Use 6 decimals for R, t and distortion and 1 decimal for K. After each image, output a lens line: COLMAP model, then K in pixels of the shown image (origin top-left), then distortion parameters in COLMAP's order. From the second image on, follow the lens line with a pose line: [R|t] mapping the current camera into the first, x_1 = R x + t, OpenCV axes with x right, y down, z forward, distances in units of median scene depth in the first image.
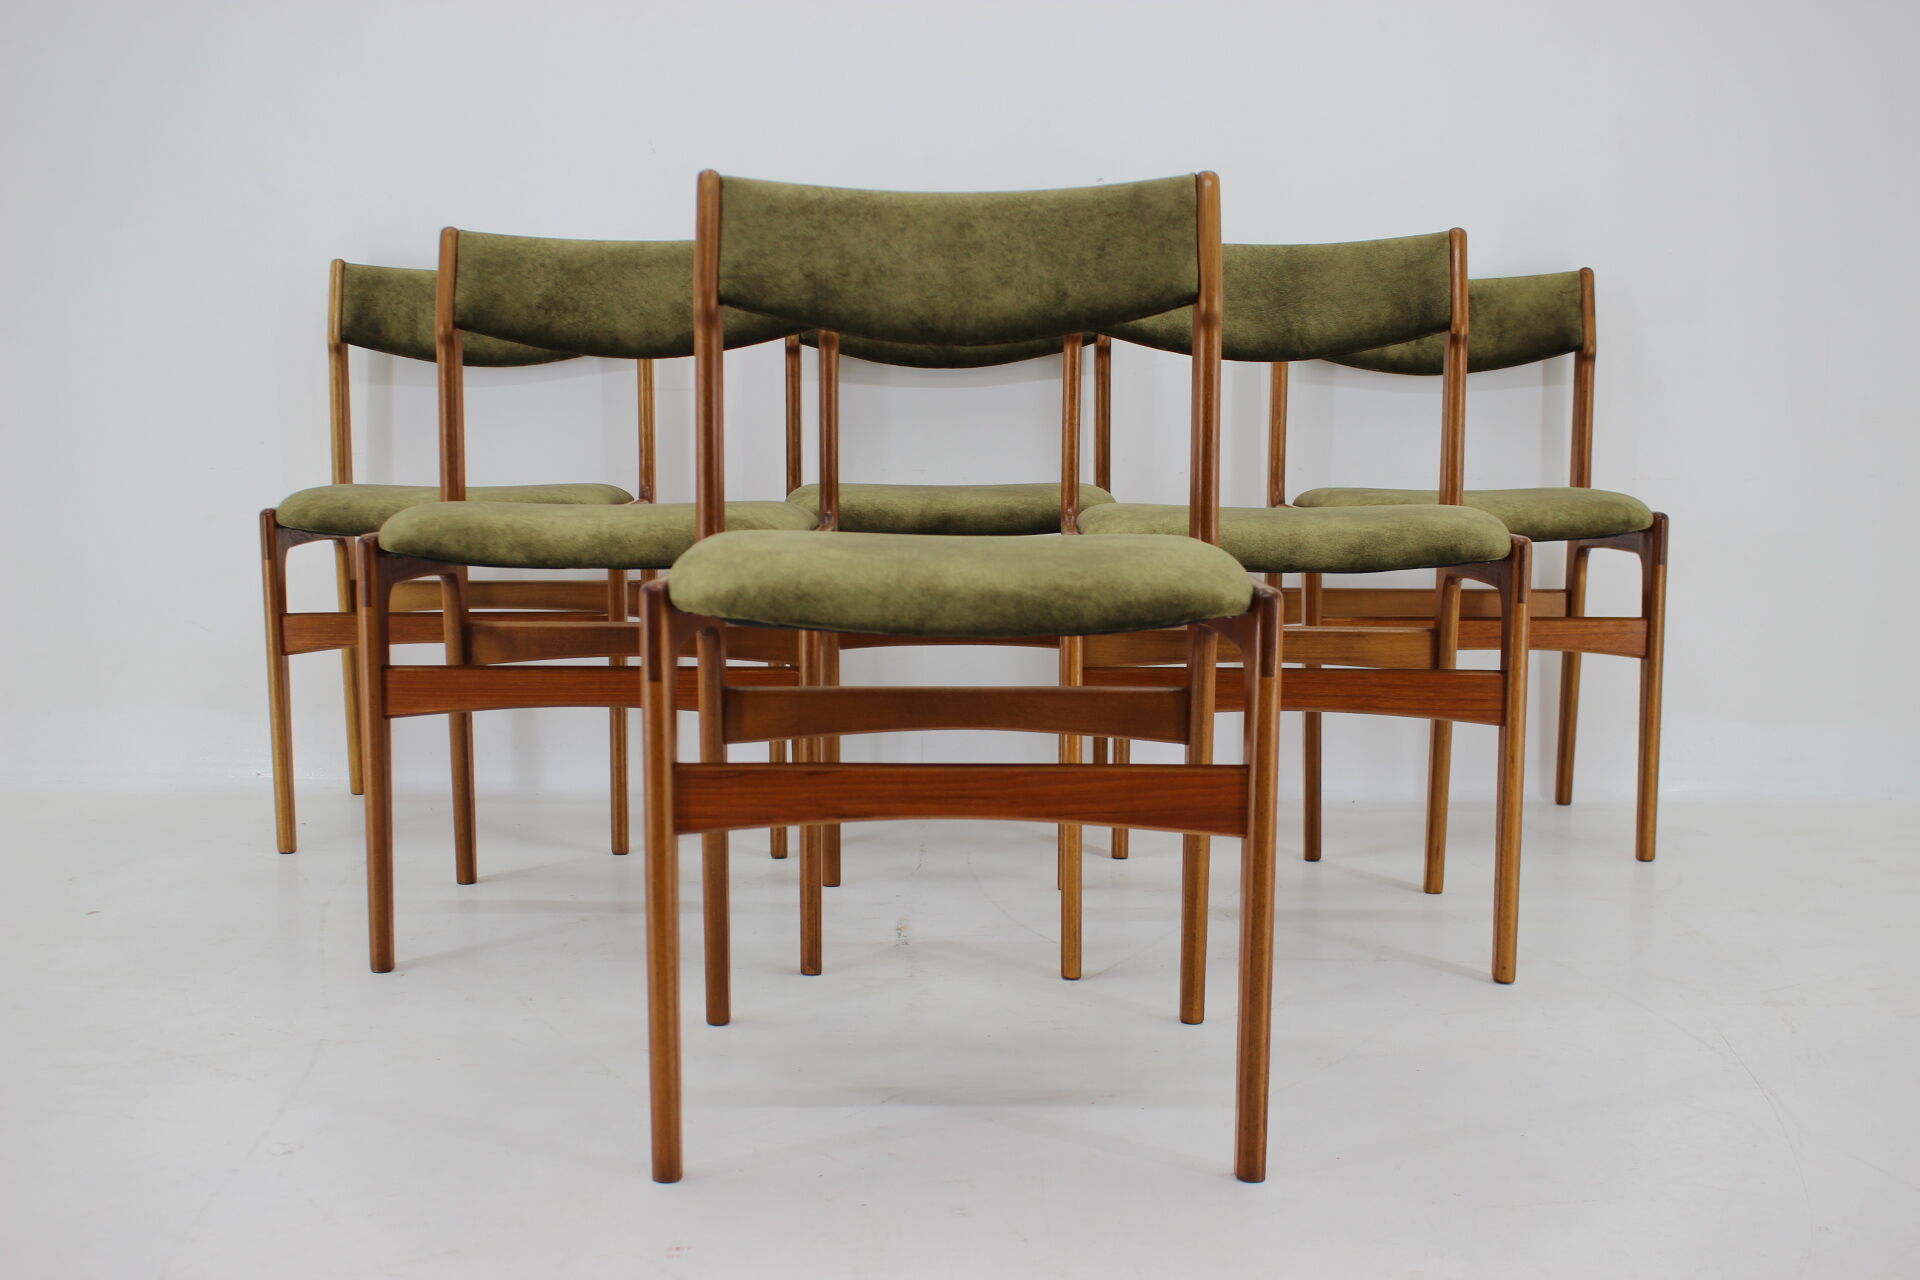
lens RADIAL K [[2077.4, 0, 960.0], [0, 2077.4, 640.0], [0, 0, 1]] dist [-0.102764, 0.040470]
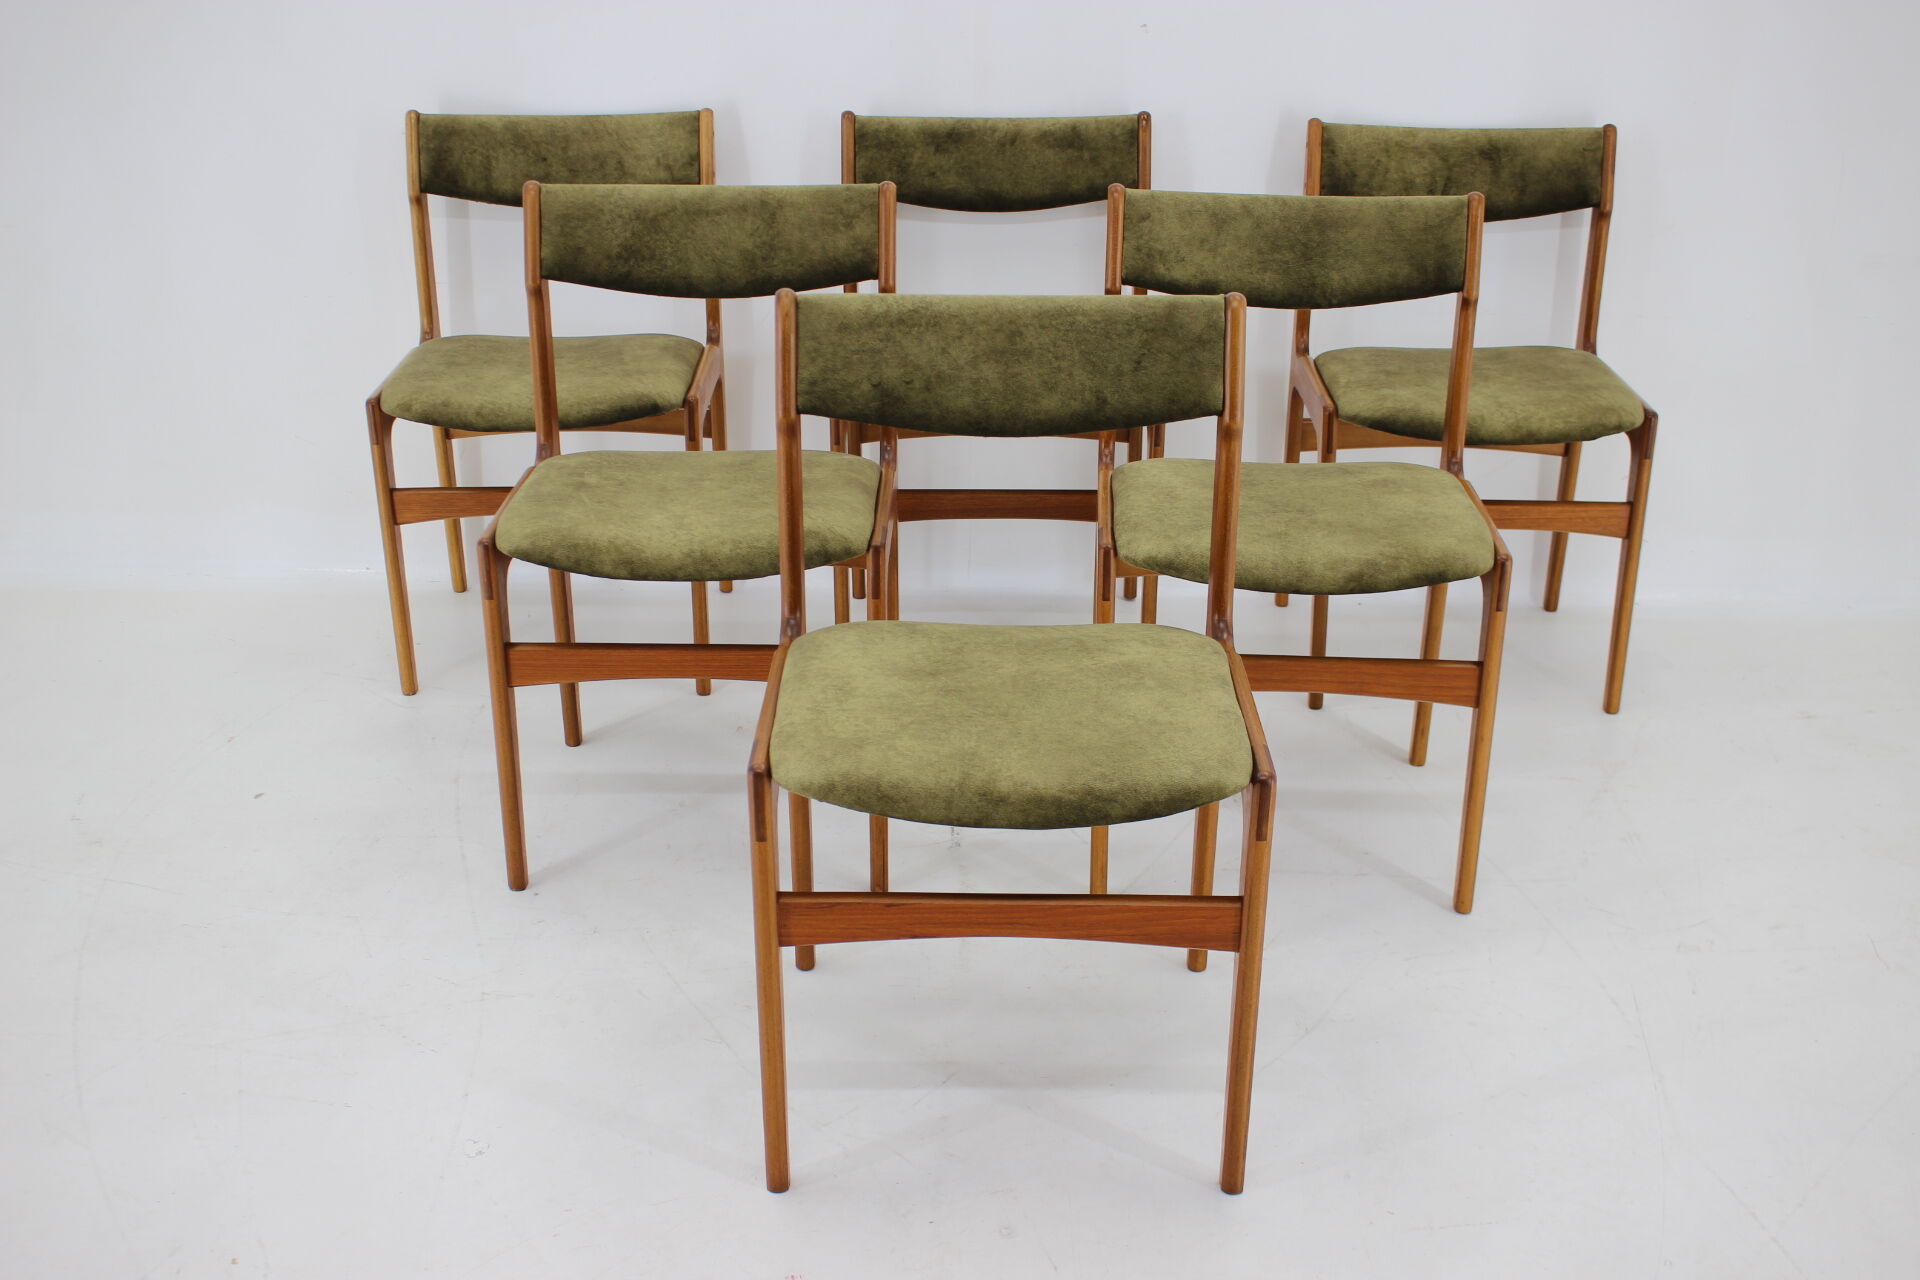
lens RADIAL K [[2077.4, 0, 960.0], [0, 2077.4, 640.0], [0, 0, 1]] dist [-0.102764, 0.040470]
pose [[0.999841, 0.007363, -0.016244, -0.008403], [-0.002531, 0.960159, 0.279443, -0.354857], [0.017655, -0.279357, 0.960025, -0.117479]]
